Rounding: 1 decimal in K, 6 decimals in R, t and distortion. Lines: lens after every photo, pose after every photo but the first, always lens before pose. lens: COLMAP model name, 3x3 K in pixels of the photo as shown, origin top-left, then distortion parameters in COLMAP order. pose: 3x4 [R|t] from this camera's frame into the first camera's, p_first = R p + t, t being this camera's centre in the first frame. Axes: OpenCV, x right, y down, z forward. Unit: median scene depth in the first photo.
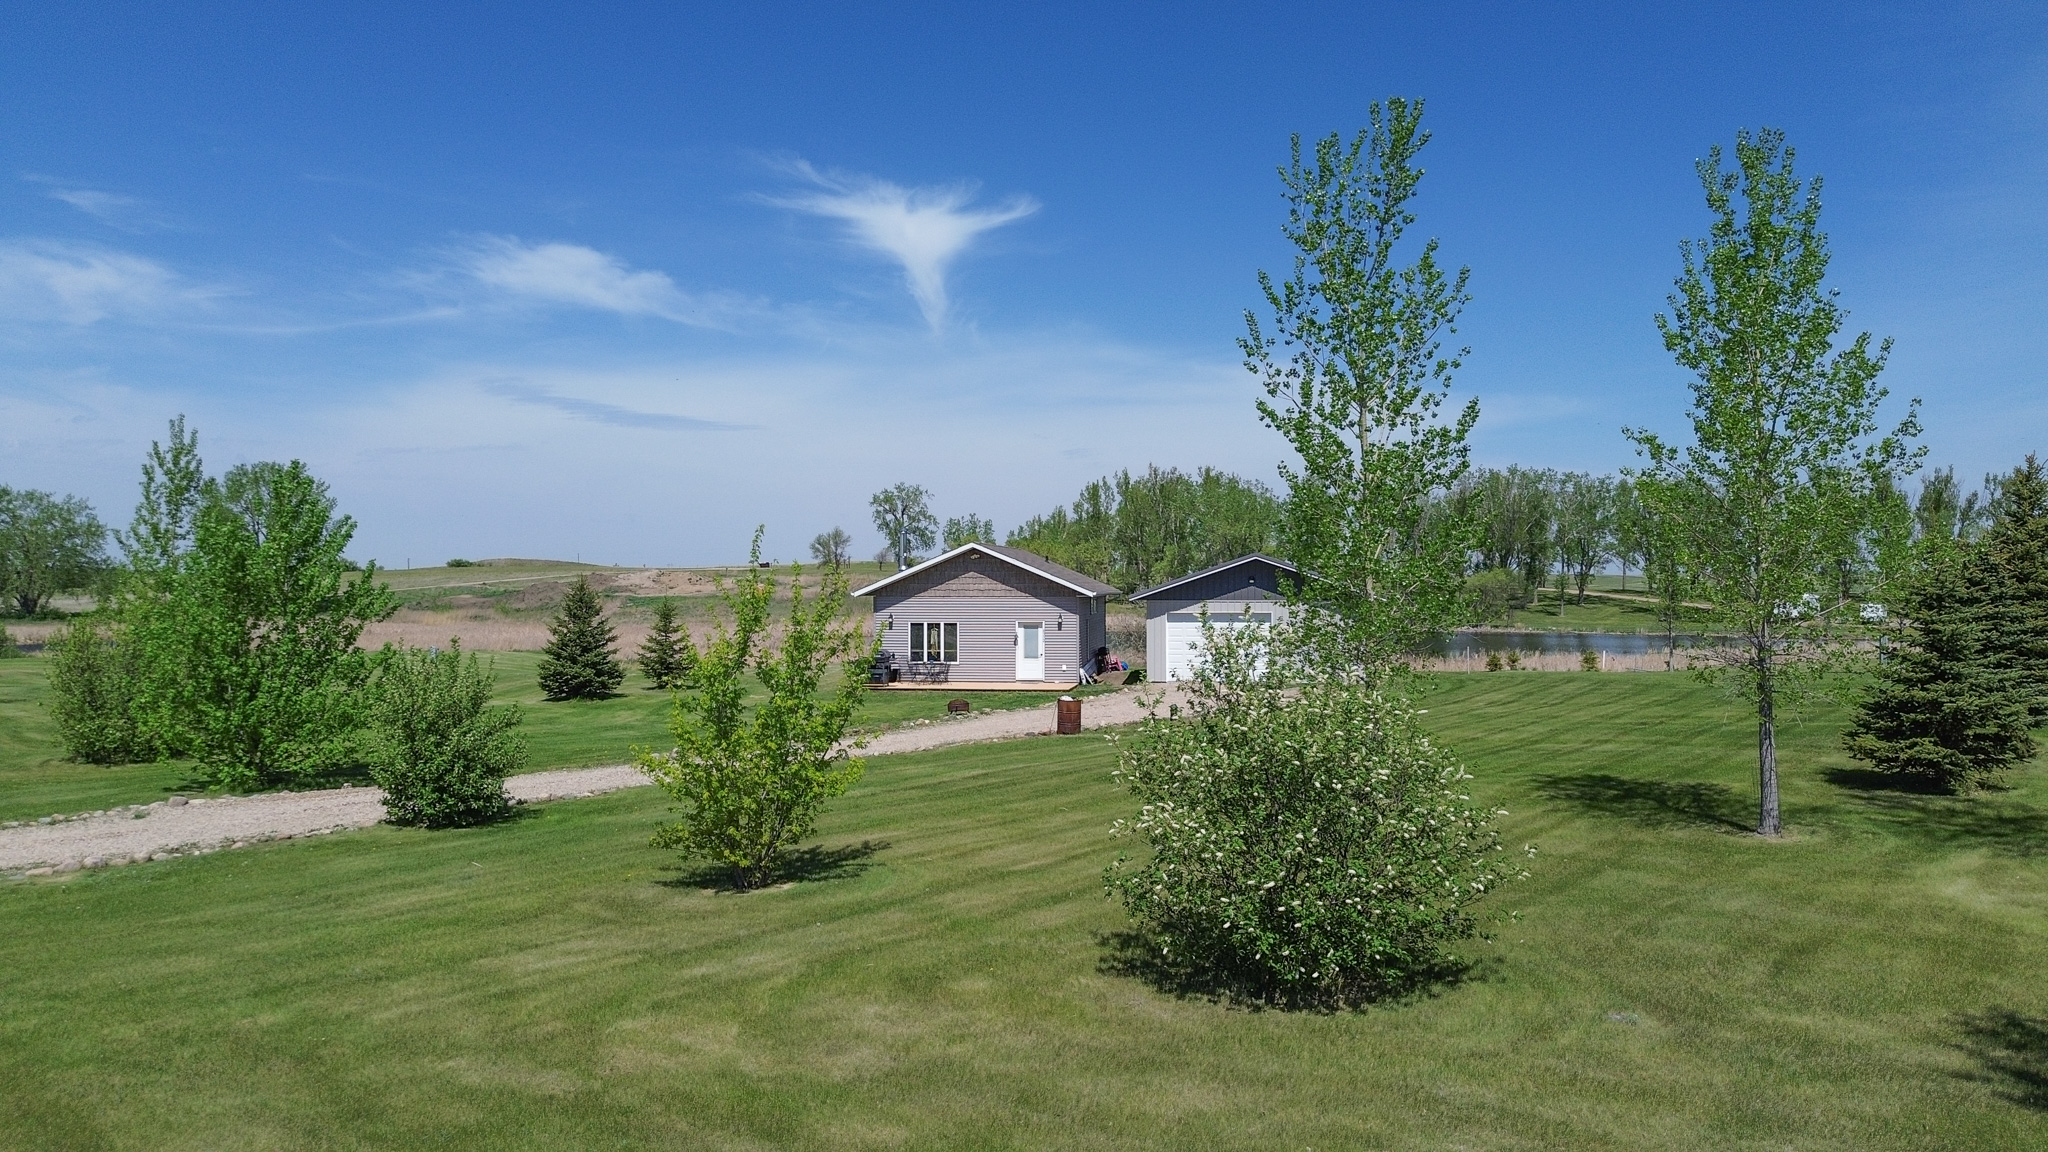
lens RADIAL K [[1451.8, 0, 1024.0], [0, 1451.8, 576.0], [0, 0, 1]] dist [0.079204, -0.085532]
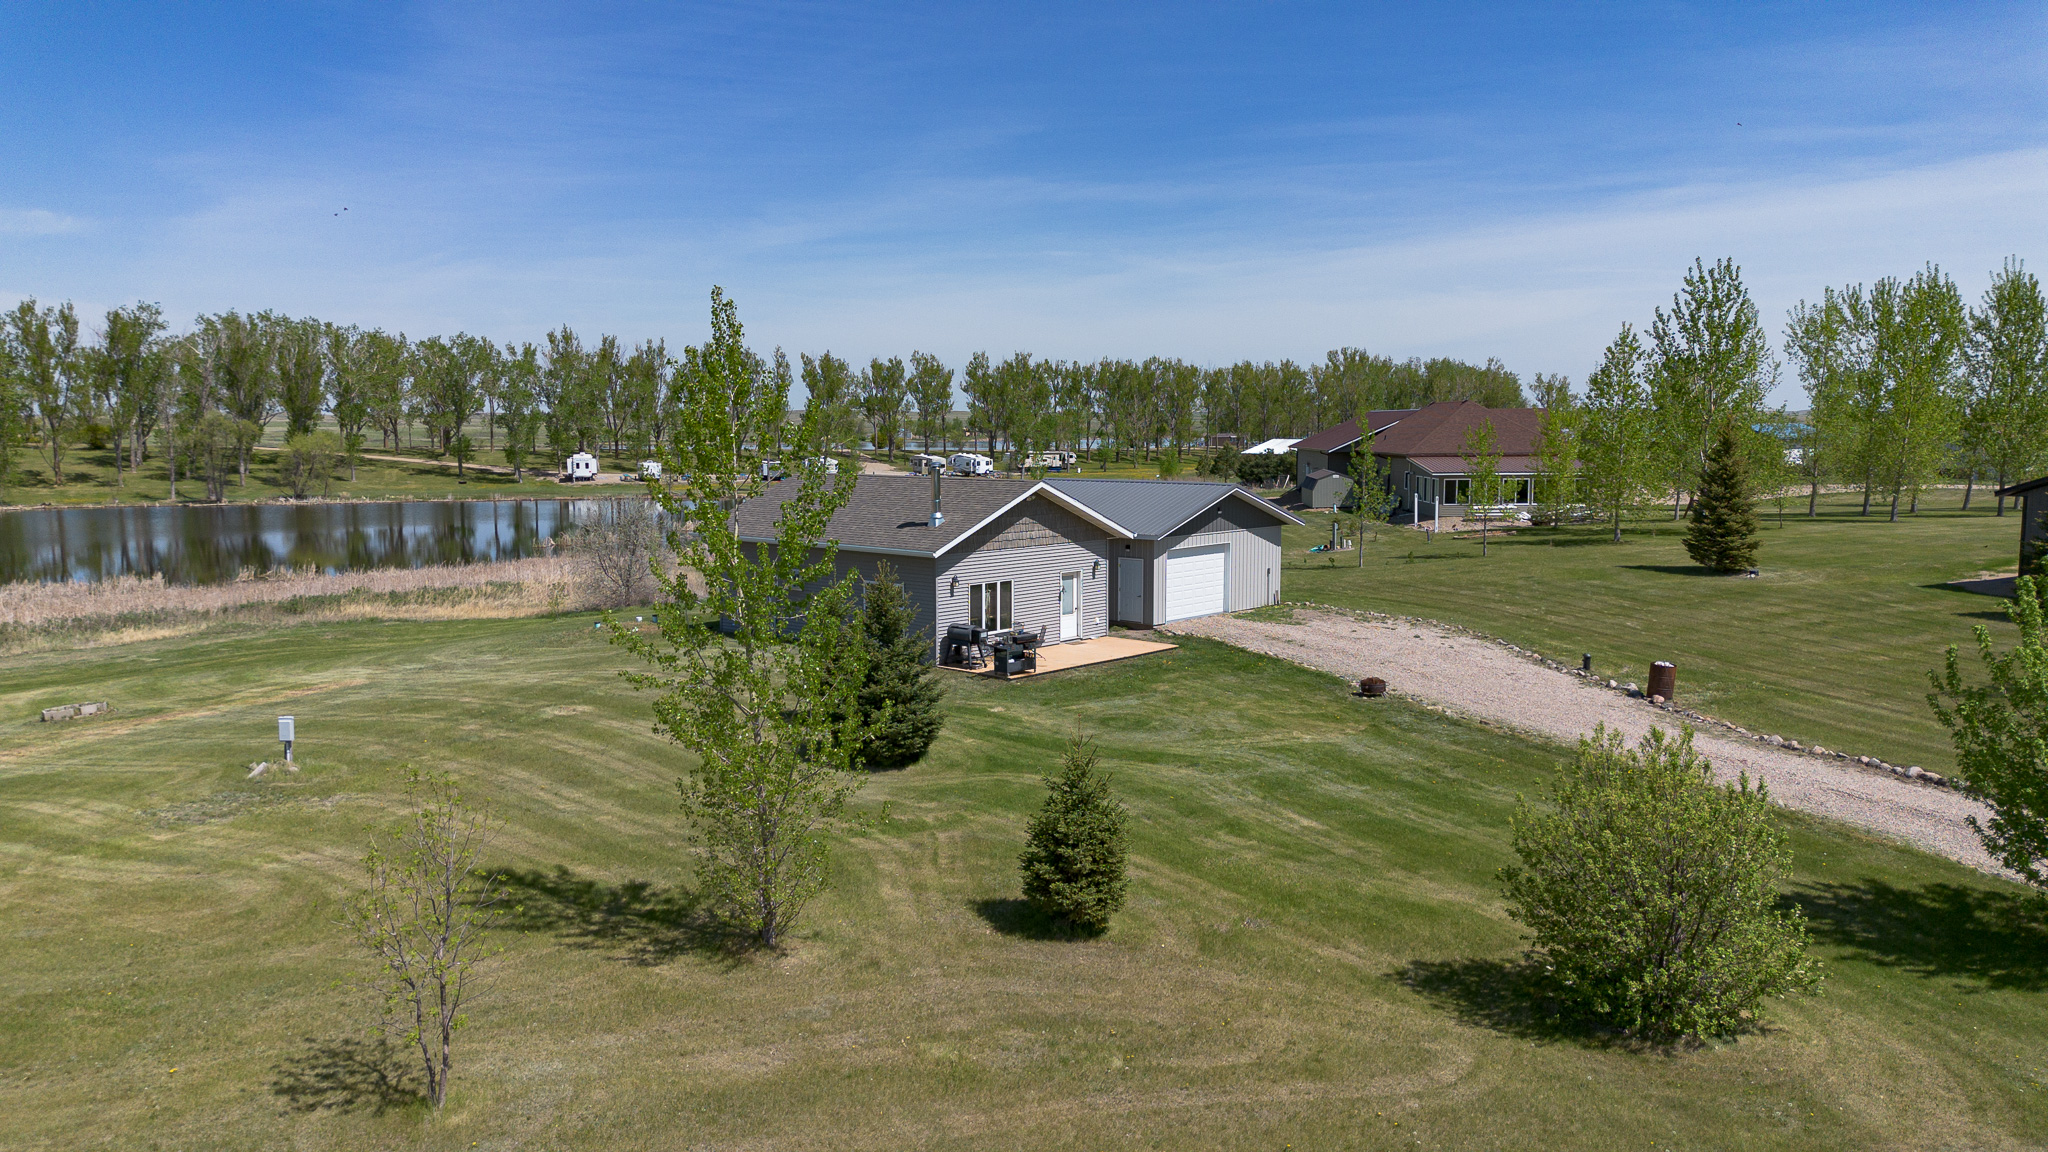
lens RADIAL K [[1448.9, 0, 1024.0], [0, 1448.9, 576.0], [0, 0, 1]] dist [0.117647, -0.164369]
pose [[0.559710, -0.087608, 0.824044, -0.708550], [-0.002092, 0.994244, 0.107124, -0.057026], [-0.828686, -0.061682, 0.556305, 0.541132]]
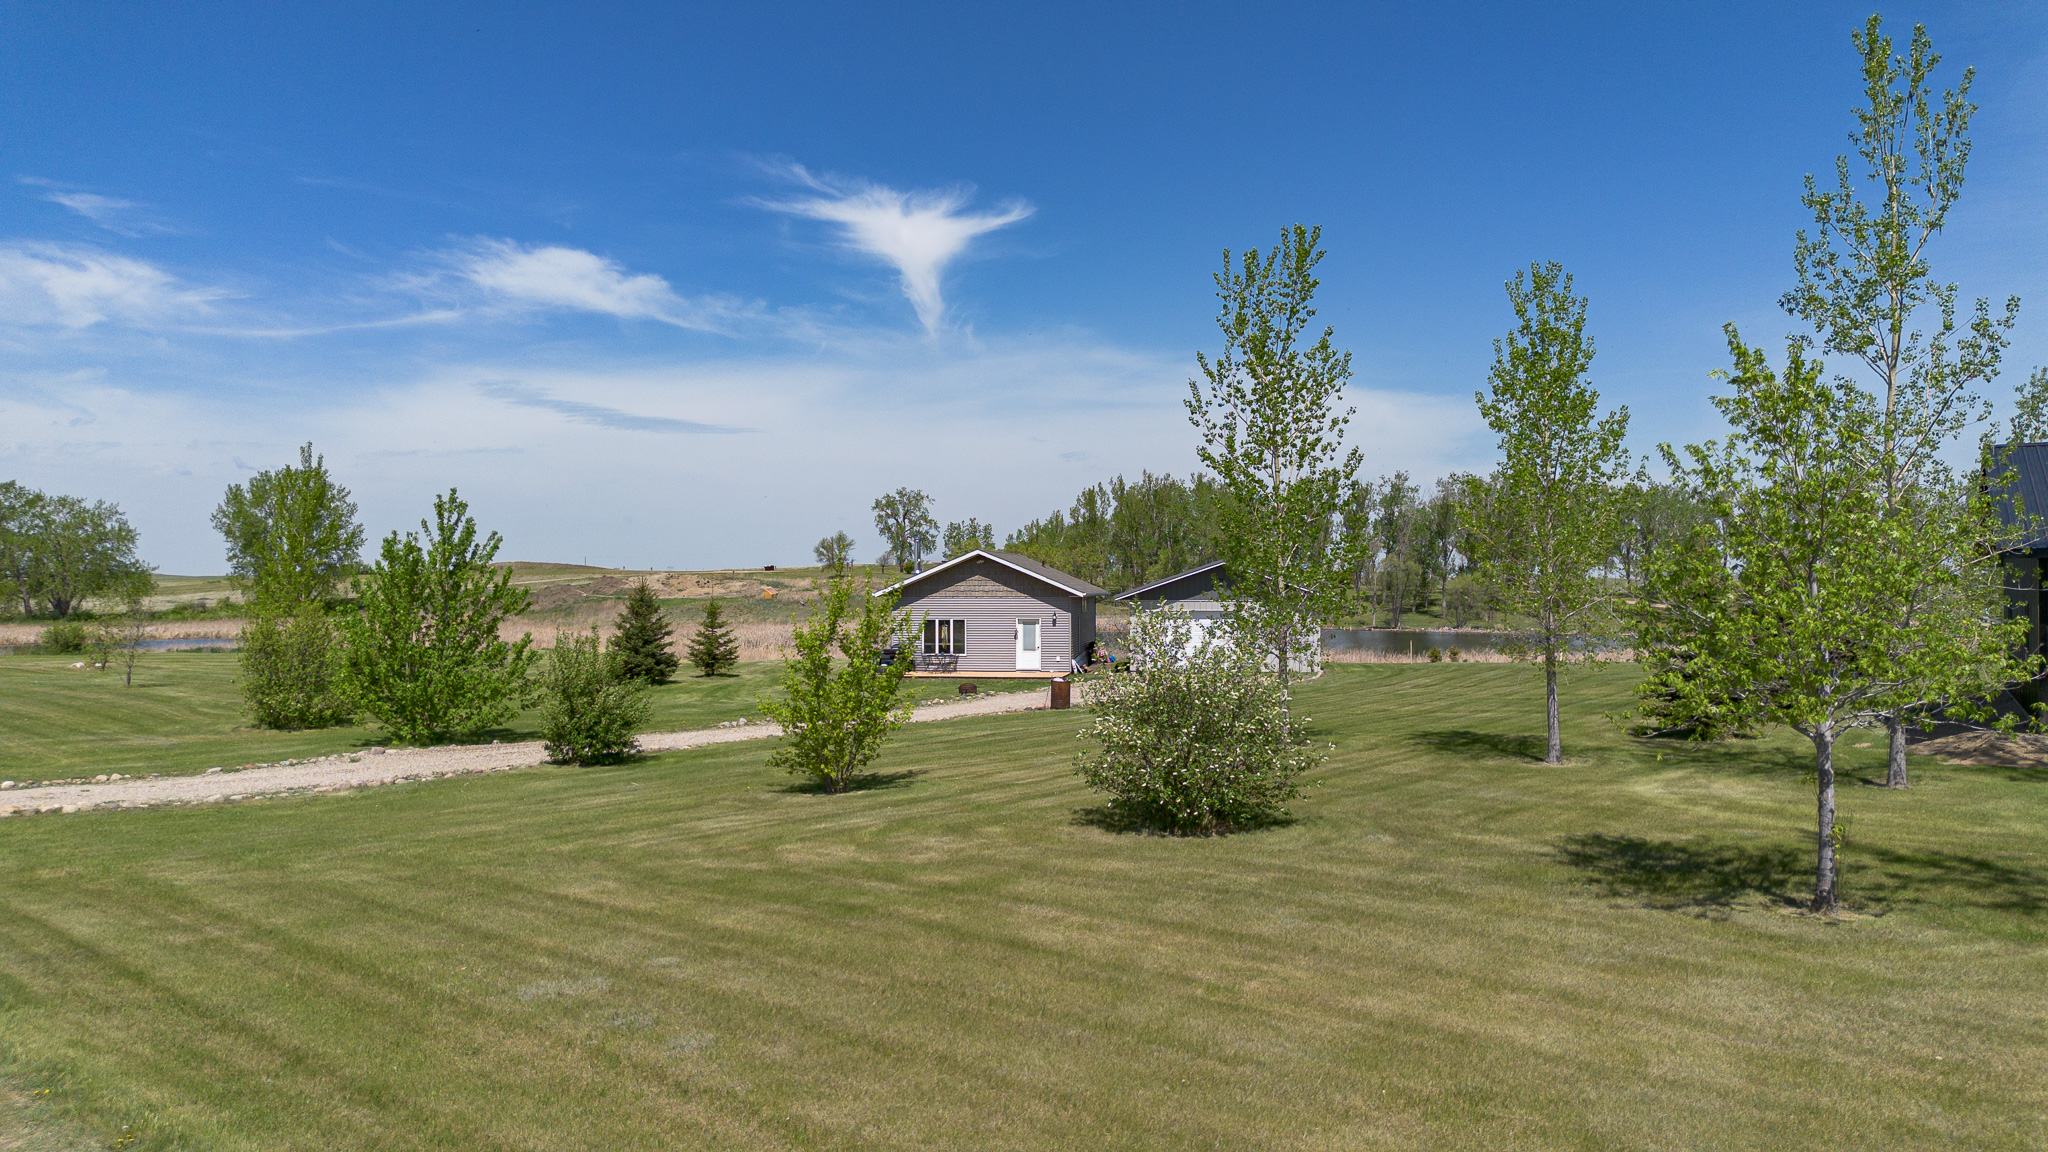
lens RADIAL K [[1451.8, 0, 1024.0], [0, 1451.8, 576.0], [0, 0, 1]] dist [0.079204, -0.085532]
pose [[0.999999, 0.000023, 0.001159, -0.000511], [-0.000020, 0.999998, -0.002028, 0.000061], [-0.001159, 0.002028, 0.999997, -0.147058]]
